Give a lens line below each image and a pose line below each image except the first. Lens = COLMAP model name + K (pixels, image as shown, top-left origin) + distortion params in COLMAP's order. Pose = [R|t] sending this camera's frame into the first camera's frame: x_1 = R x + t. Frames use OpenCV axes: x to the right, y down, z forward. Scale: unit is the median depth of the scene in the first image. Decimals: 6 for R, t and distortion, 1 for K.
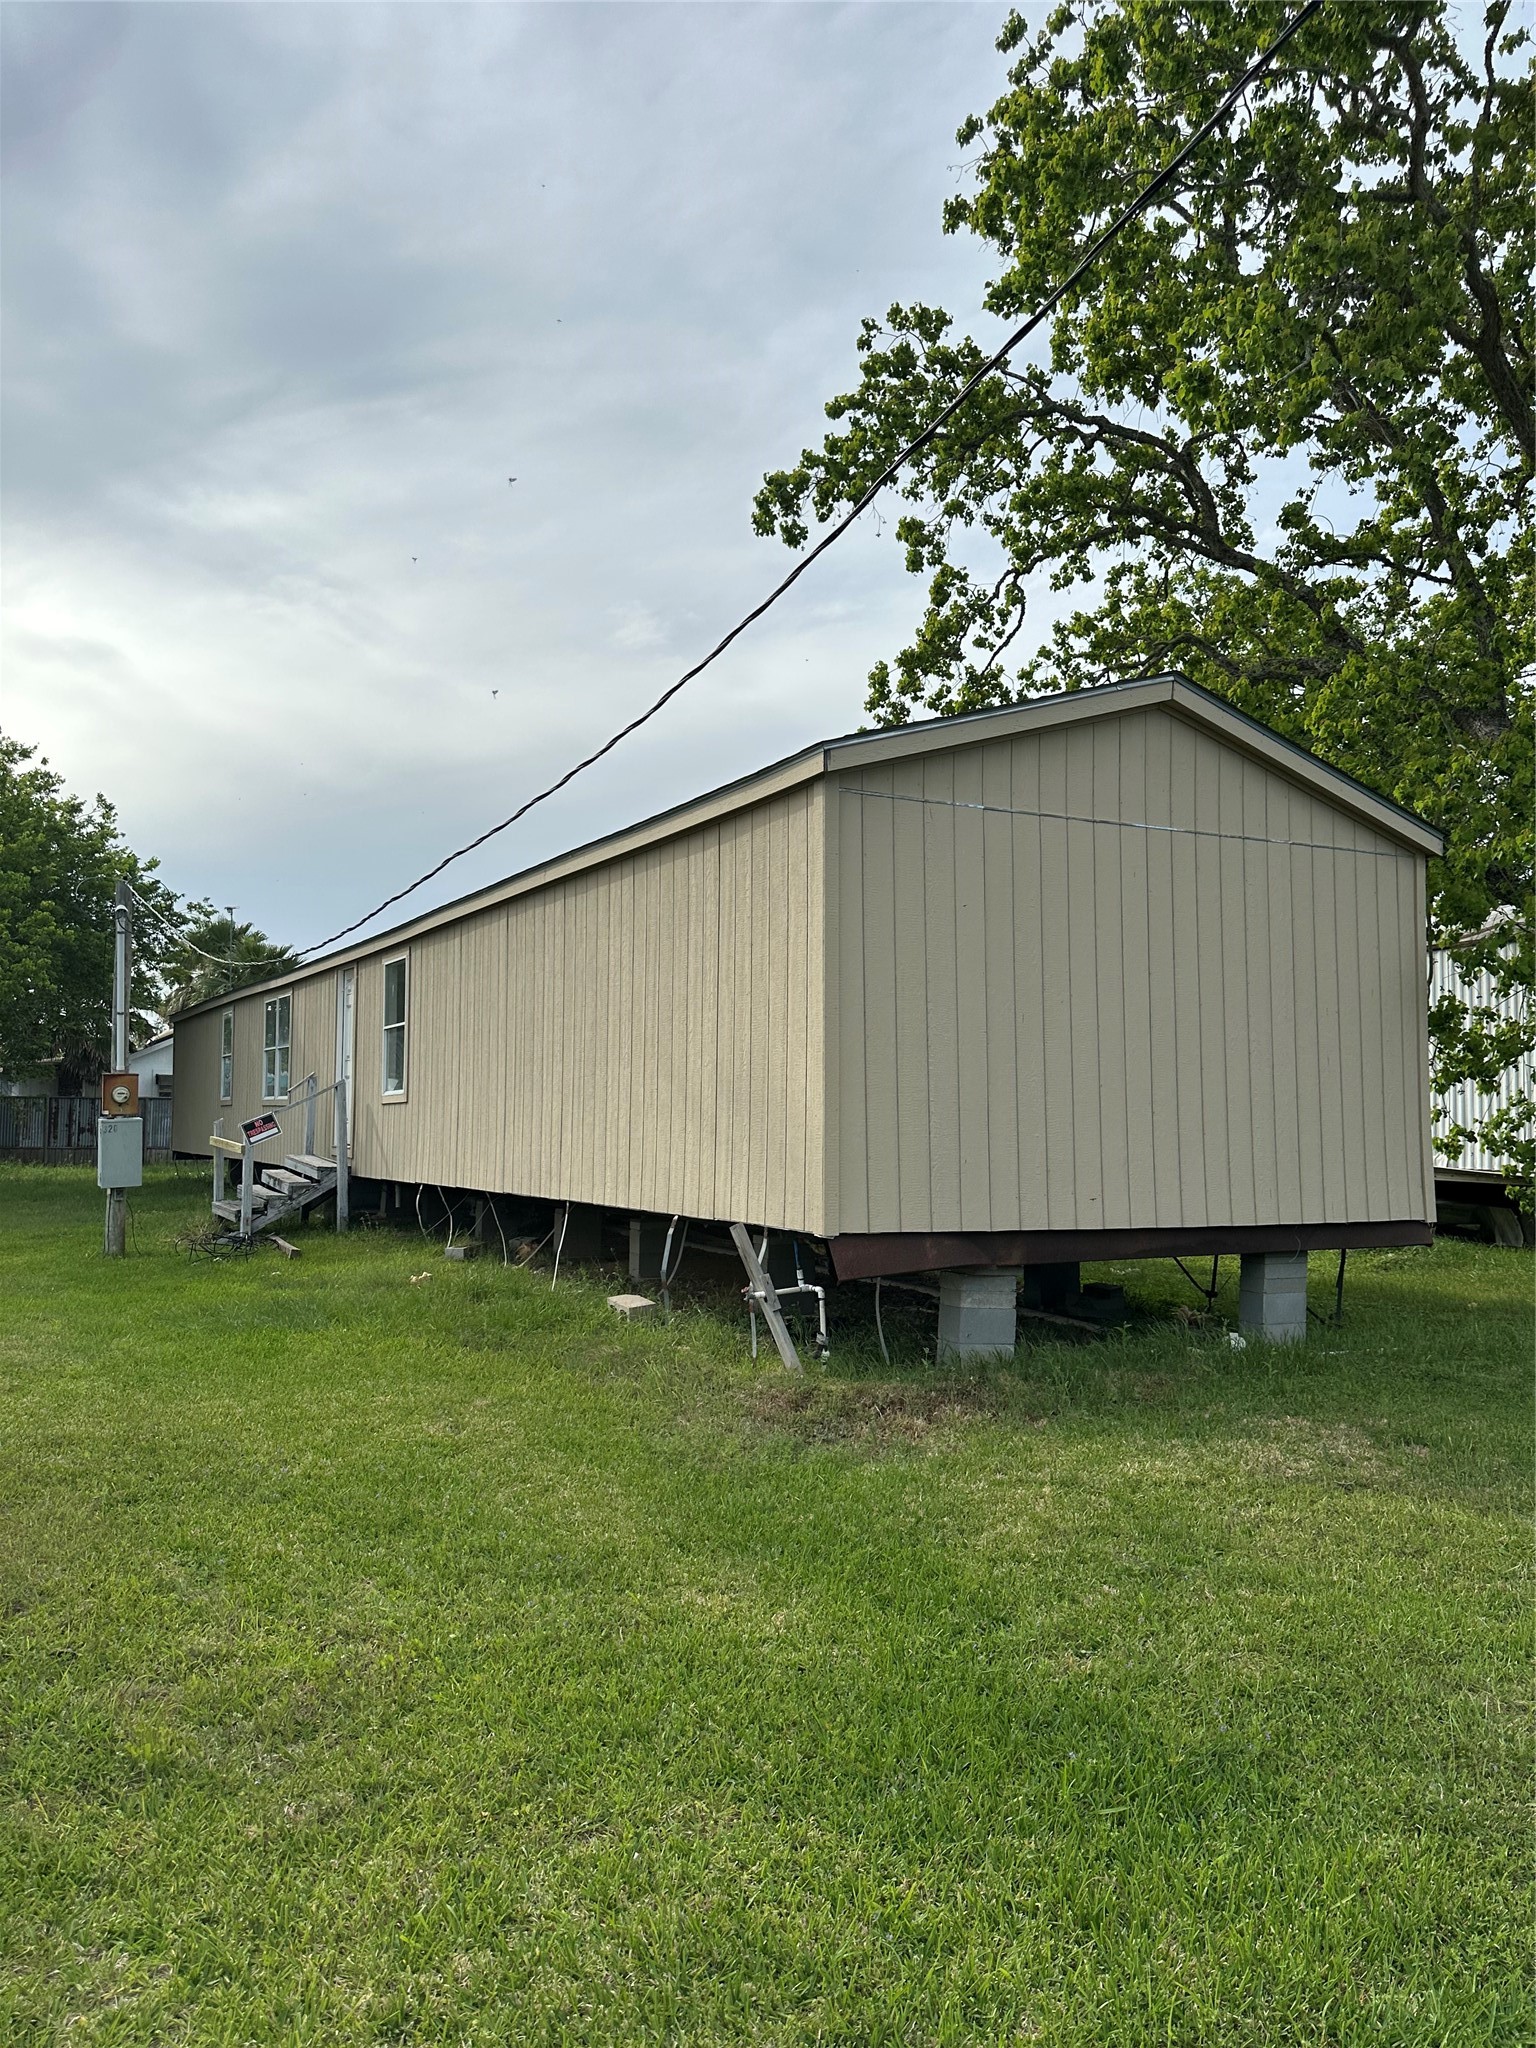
lens RADIAL K [[1439.6, 0, 770.2], [0, 1439.6, 1017.5], [0, 0, 1]] dist [0.008595, 0.000930]
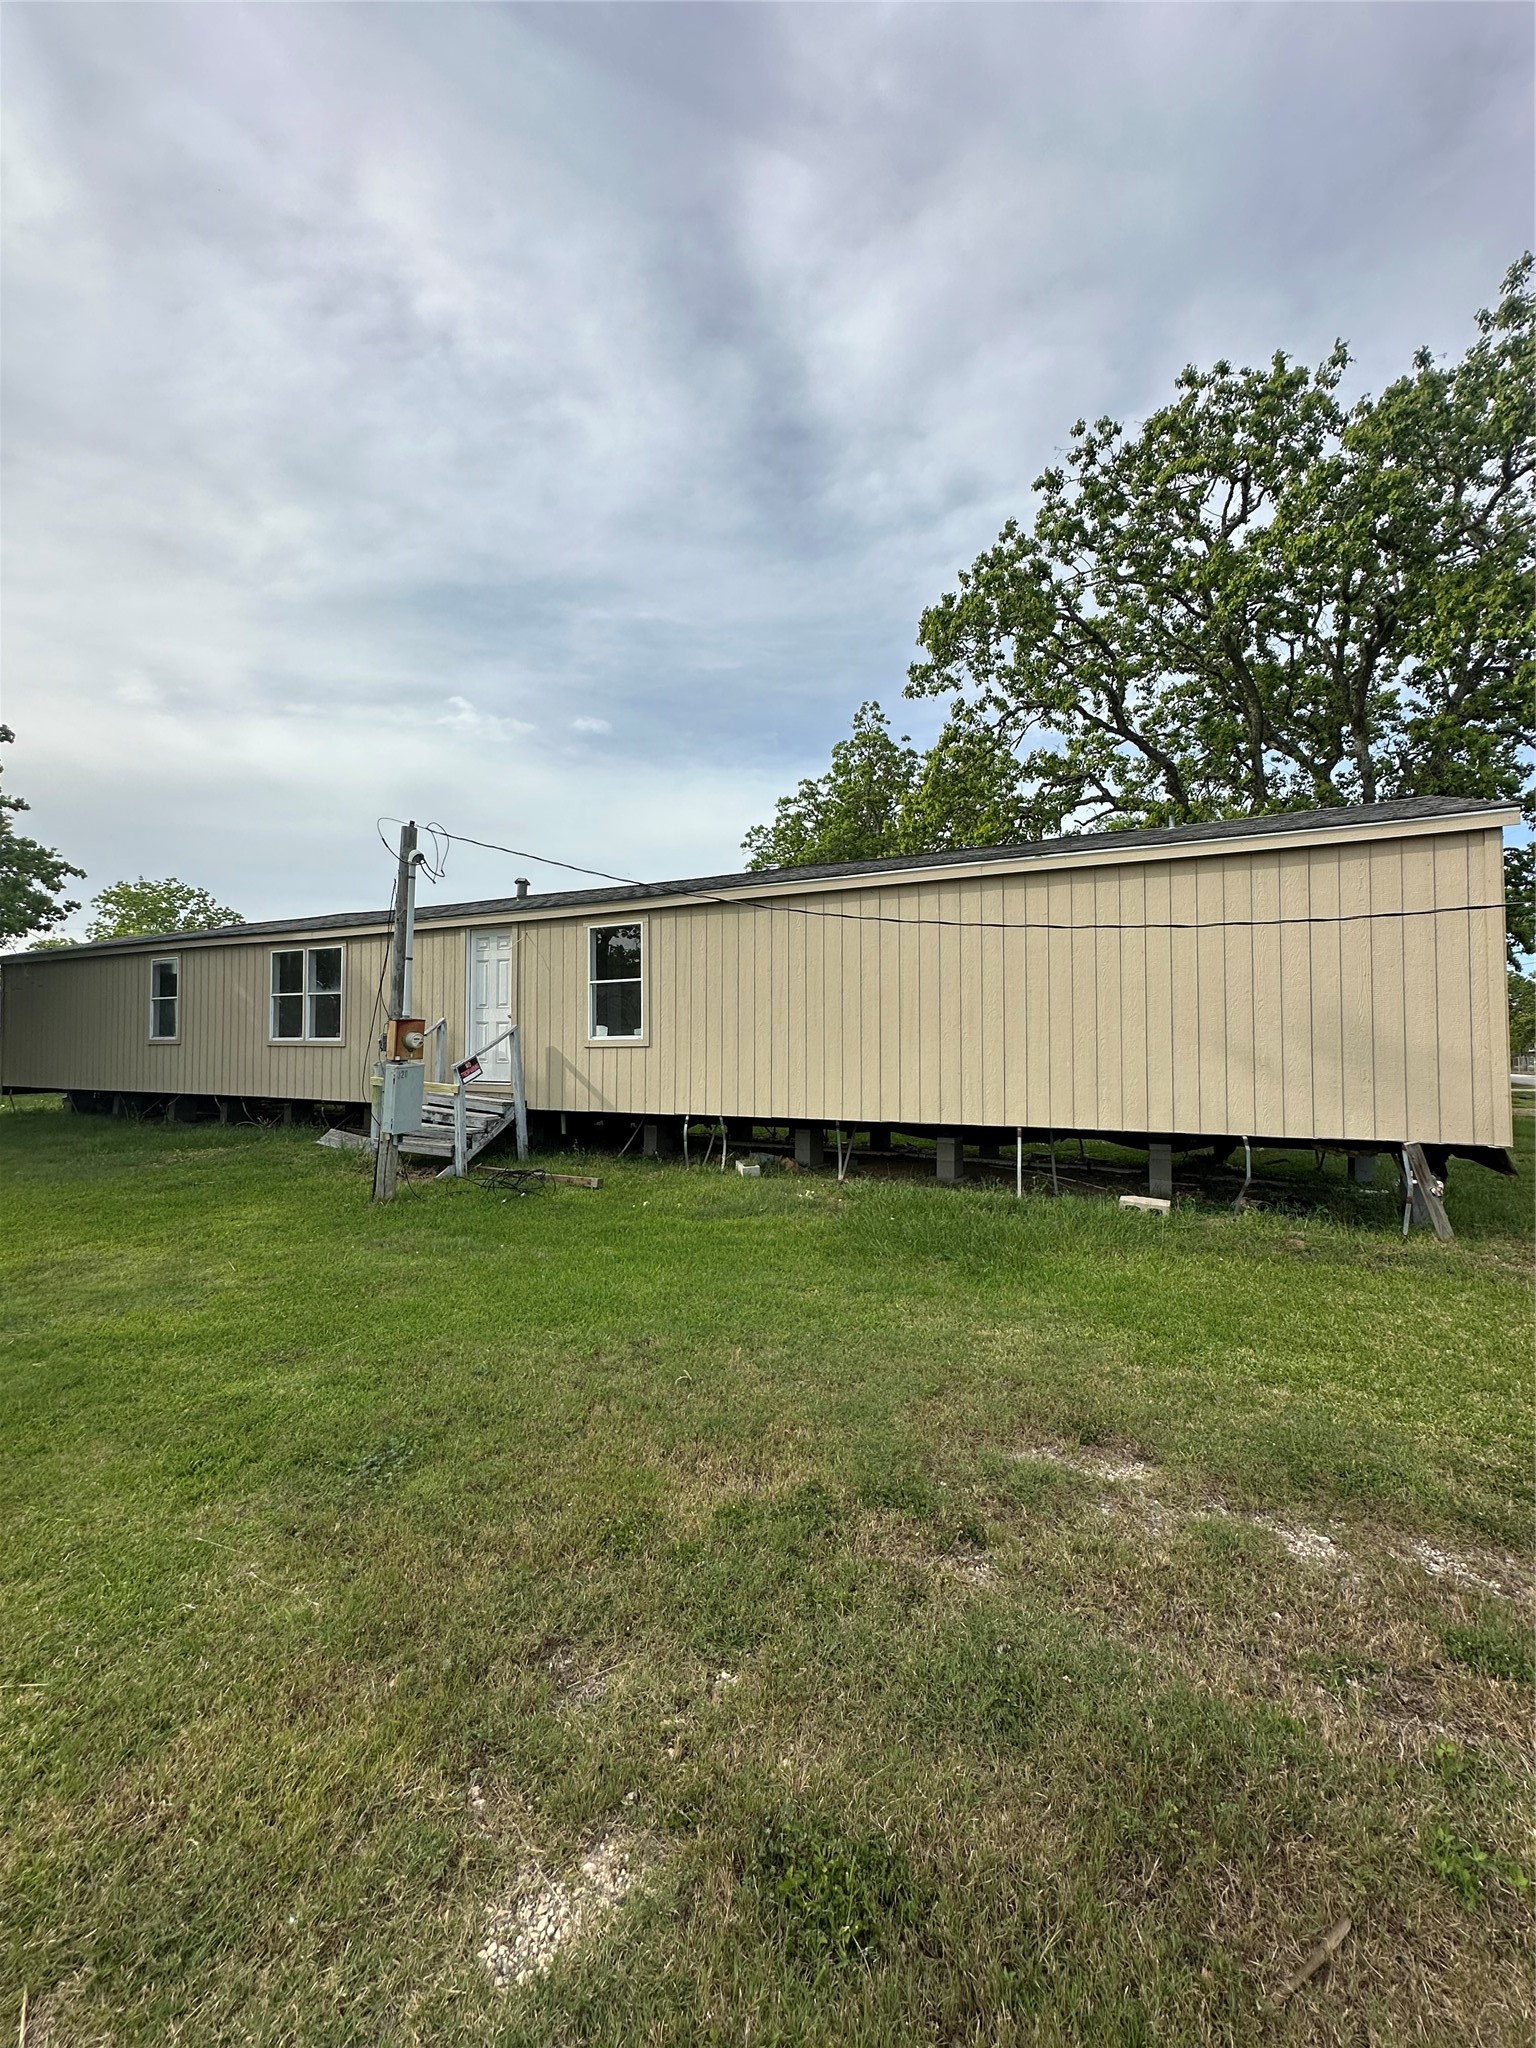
lens RADIAL K [[823.7, 0, 763.1], [0, 823.7, 1021.6], [0, 0, 1]] dist [-0.003129, -0.000069]
pose [[0.844988, 0.010689, 0.534678, -0.487082], [-0.031800, 0.999035, 0.030282, 0.013962], [-0.533839, -0.042591, 0.844513, 0.347539]]
